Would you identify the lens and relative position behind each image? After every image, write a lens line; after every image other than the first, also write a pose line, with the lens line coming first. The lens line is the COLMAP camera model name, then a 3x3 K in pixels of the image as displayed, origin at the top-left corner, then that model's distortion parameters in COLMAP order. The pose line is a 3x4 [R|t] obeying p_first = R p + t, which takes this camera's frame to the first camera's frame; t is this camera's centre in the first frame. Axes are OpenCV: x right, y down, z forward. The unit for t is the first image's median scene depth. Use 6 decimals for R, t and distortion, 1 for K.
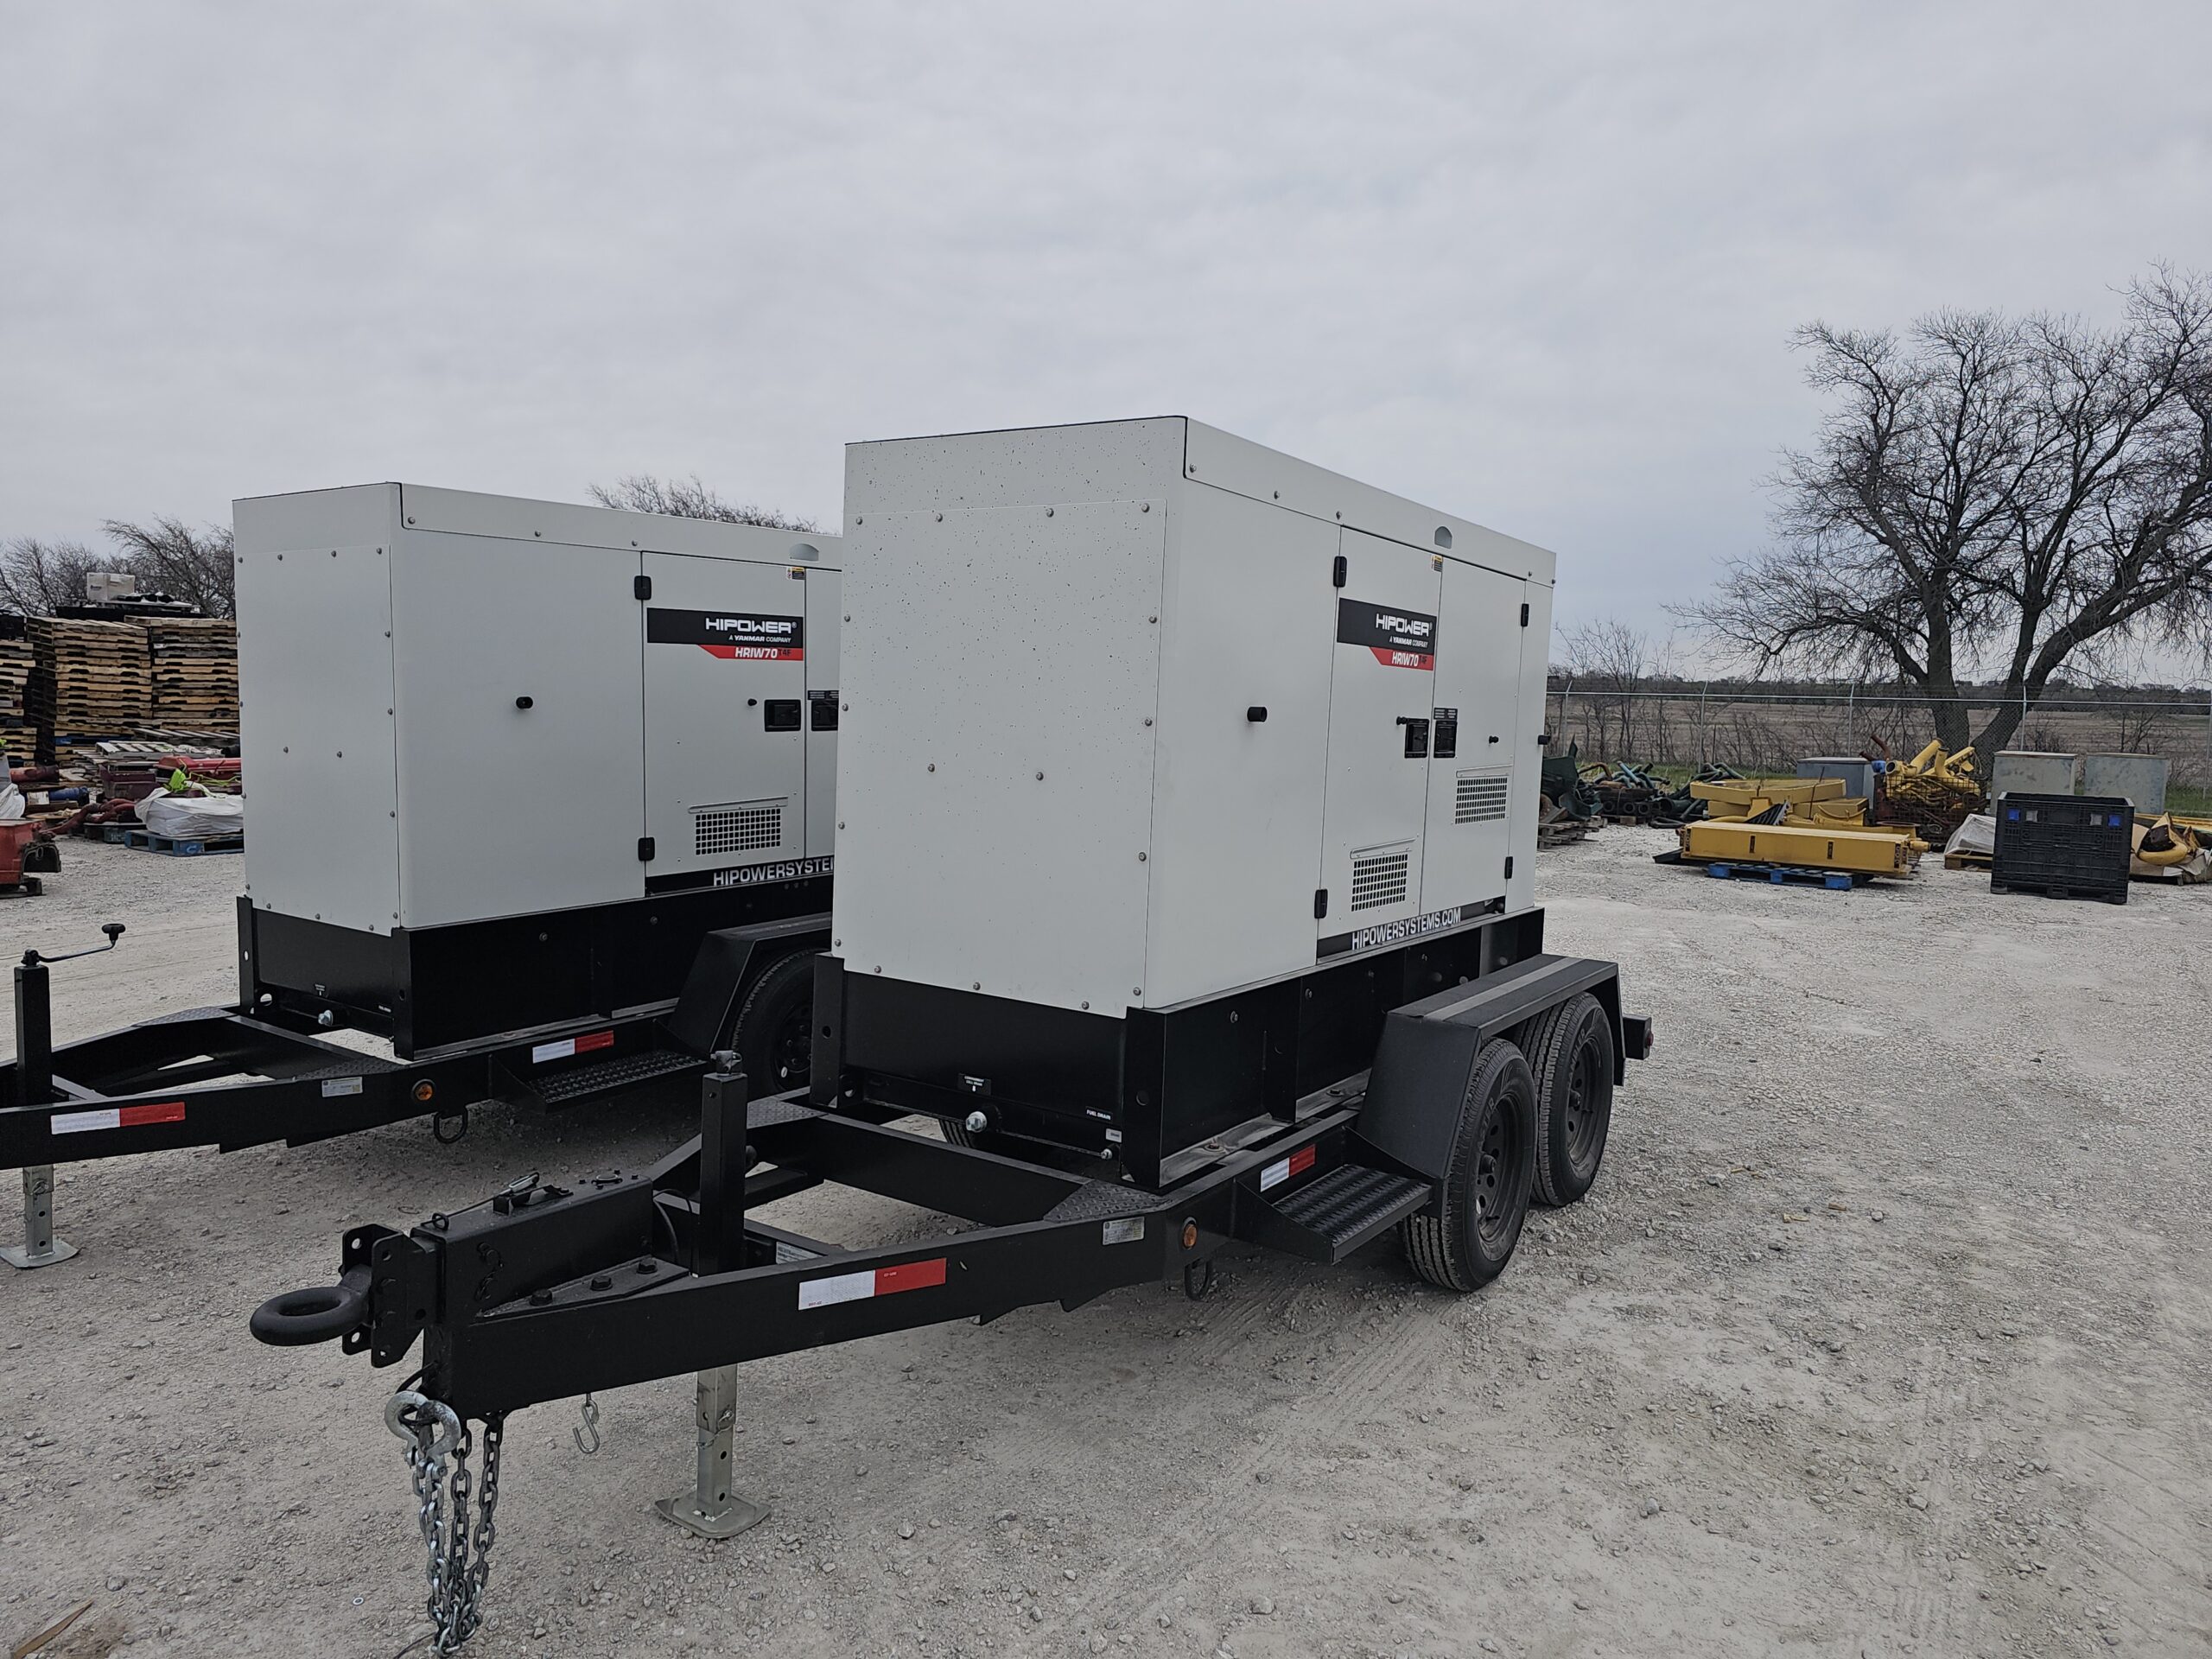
lens RADIAL K [[1457.5, 0, 1102.4], [0, 1457.5, 820.0], [0, 0, 1]] dist [0.001921, -0.003226]
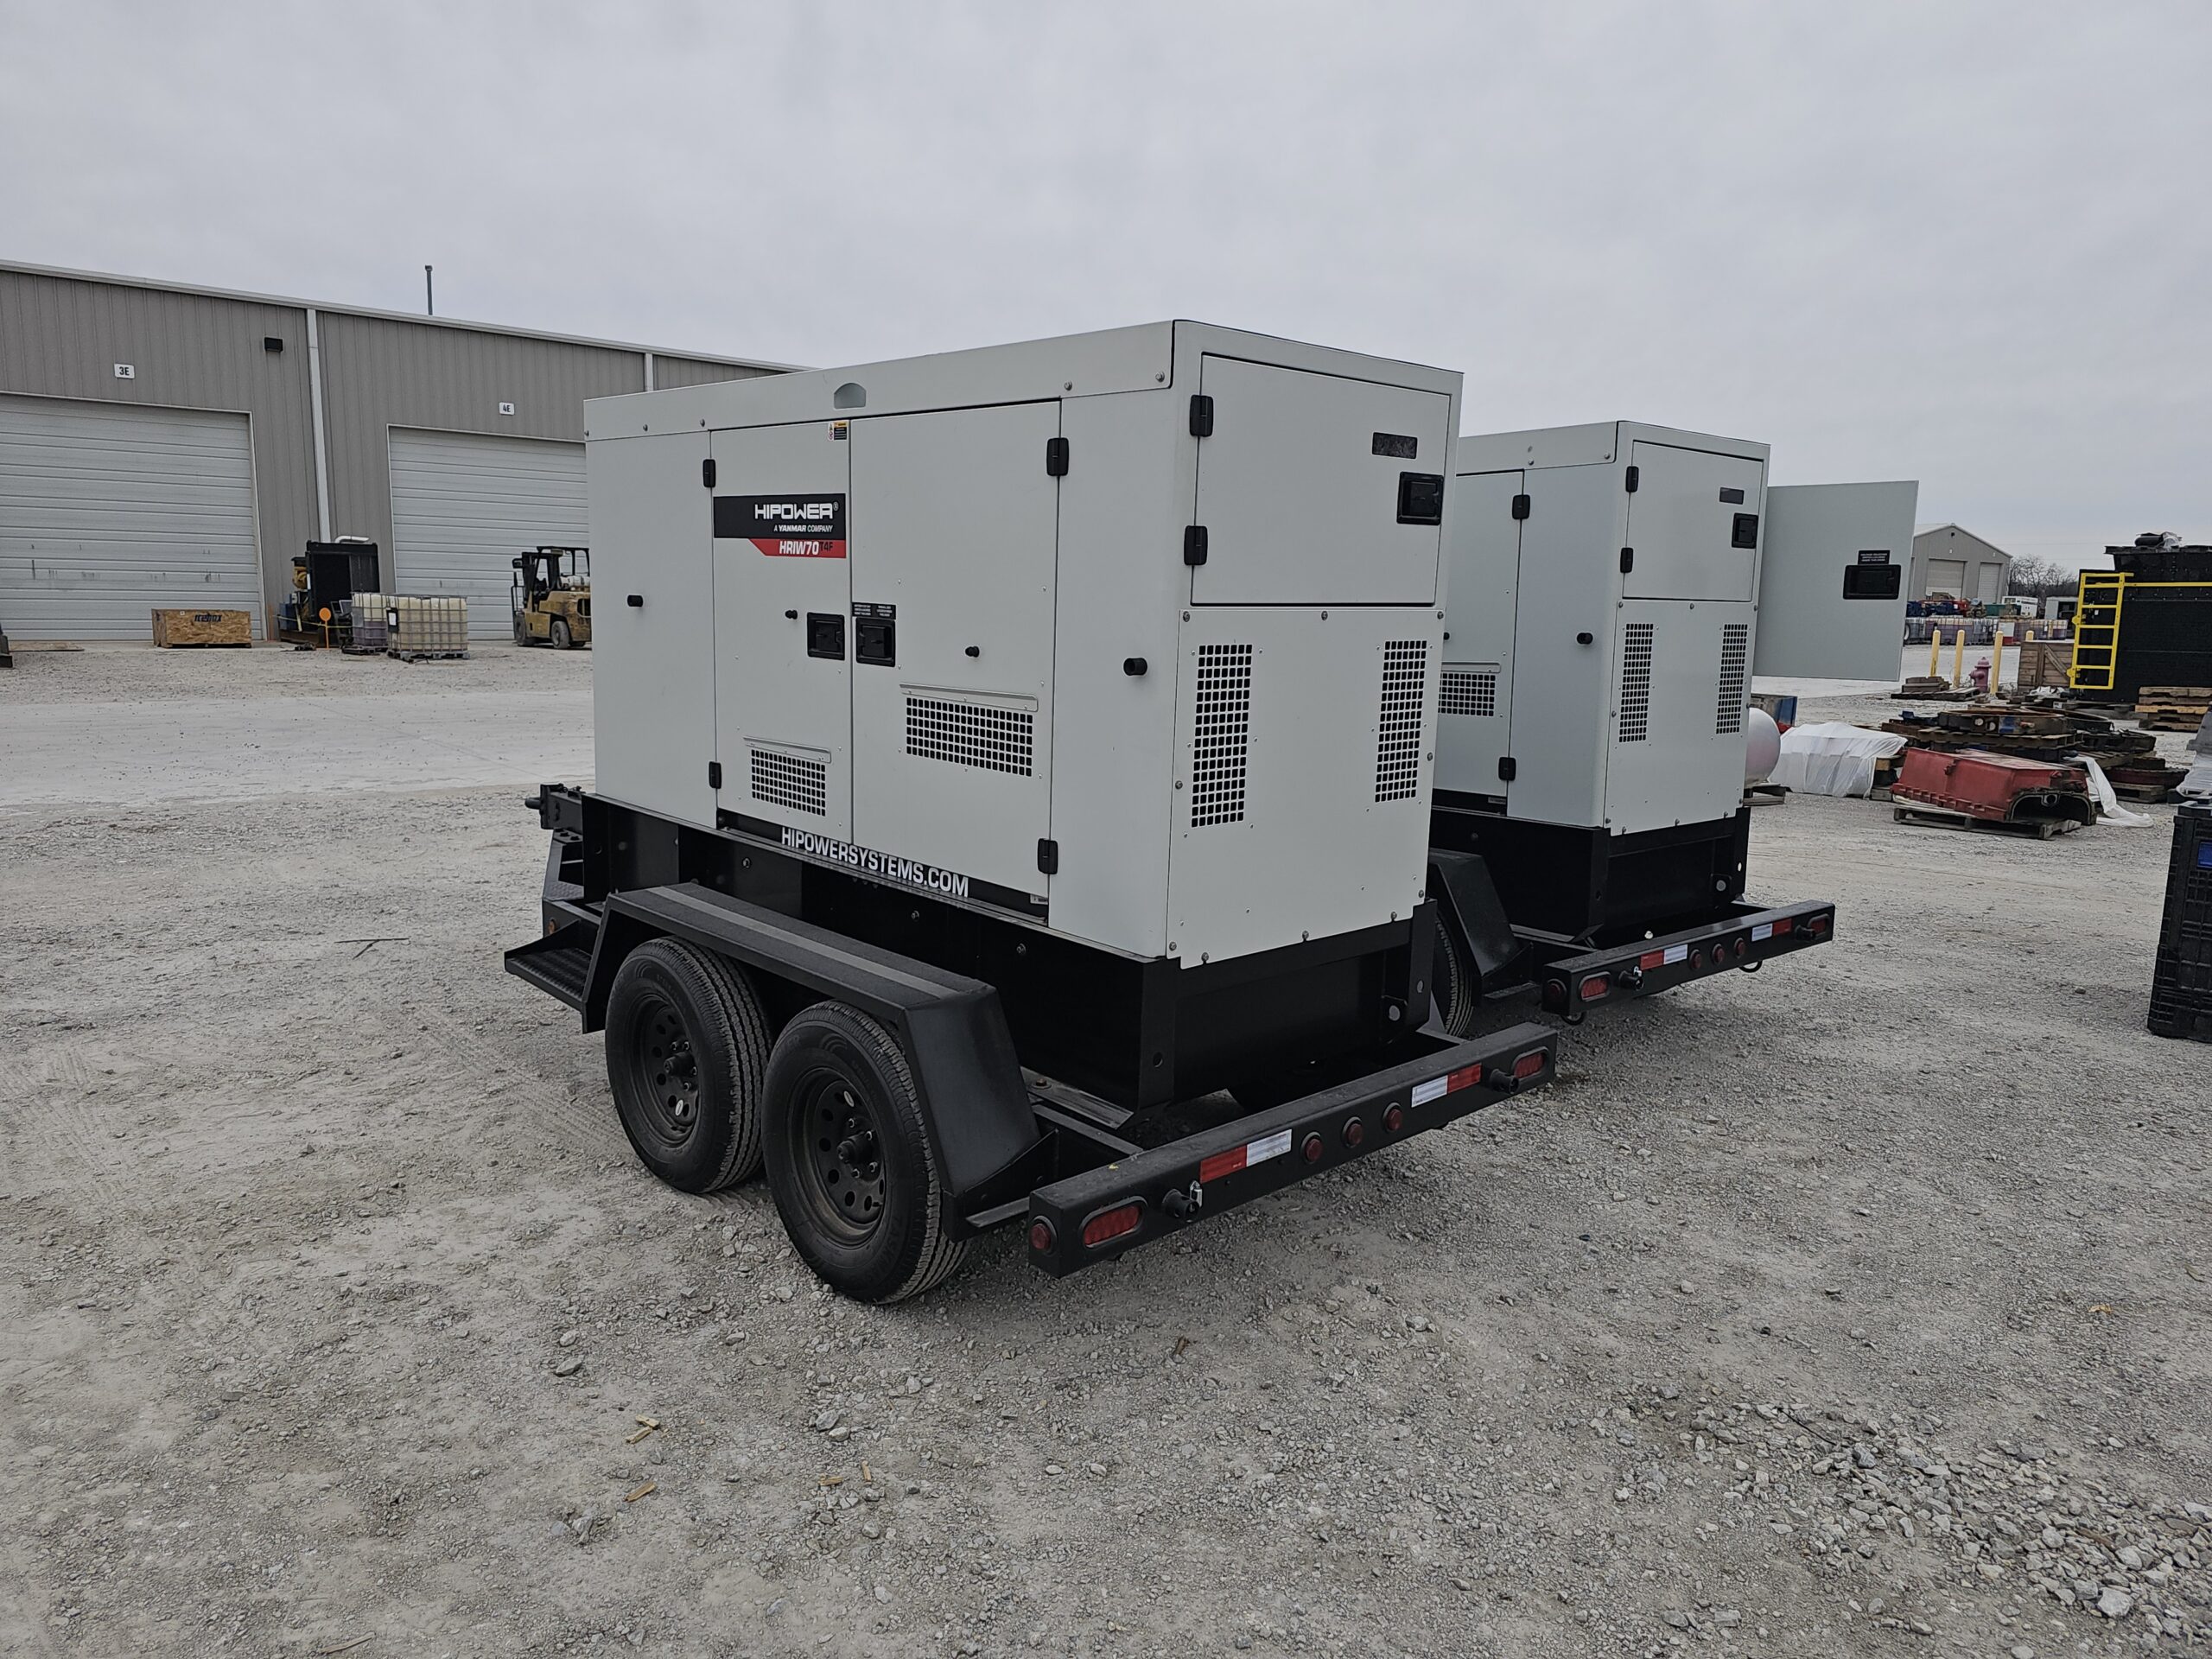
lens RADIAL K [[1507.4, 0, 1106.0], [0, 1507.4, 829.5], [0, 0, 1]] dist [0.006375, 0.005059]
pose [[-0.221684, 0.127933, -0.966690, 1.187020], [-0.107907, 0.982049, 0.154711, -0.110758], [0.969130, 0.138609, -0.203899, 1.502979]]
